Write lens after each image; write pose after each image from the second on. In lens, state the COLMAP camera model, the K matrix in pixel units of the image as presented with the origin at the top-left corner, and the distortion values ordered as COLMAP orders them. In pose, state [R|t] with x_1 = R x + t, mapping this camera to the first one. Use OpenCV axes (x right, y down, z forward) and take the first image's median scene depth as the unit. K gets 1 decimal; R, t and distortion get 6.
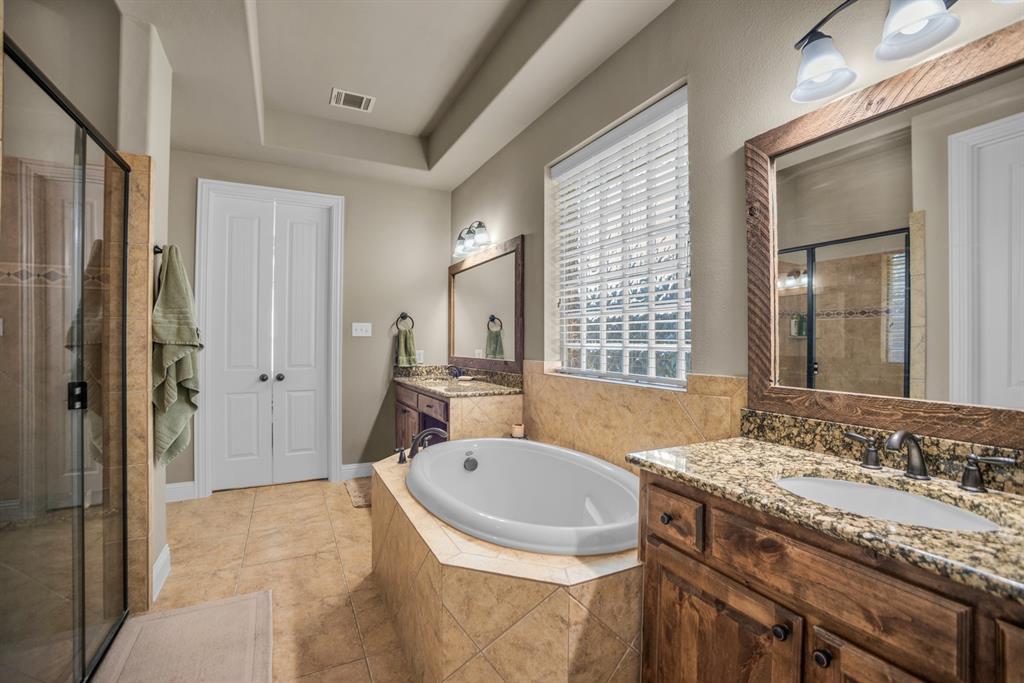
lens RADIAL K [[451.3, 0, 516.1], [0, 451.3, 340.9], [0, 0, 1]] dist [-0.000801, -0.000013]
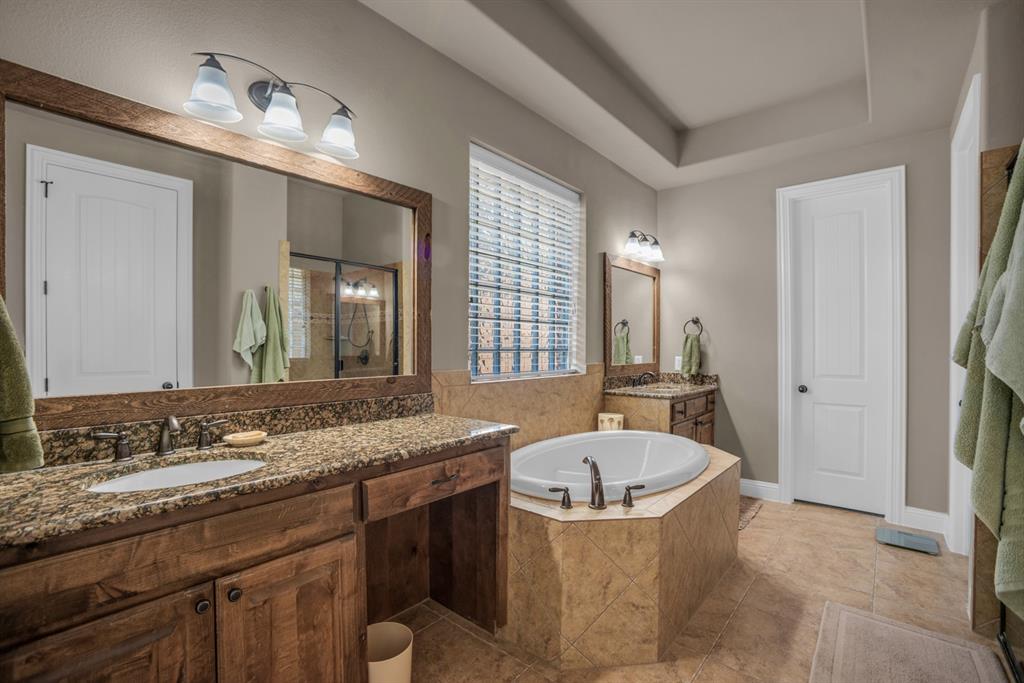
lens RADIAL K [[451.3, 0, 517.5], [0, 451.3, 348.2], [0, 0, 1]] dist [-0.000801, -0.000013]
pose [[-0.385598, -0.010253, 0.922610, -1.011578], [-0.009351, 0.999930, 0.007204, -0.001048], [-0.922619, -0.005850, -0.385667, 1.682087]]
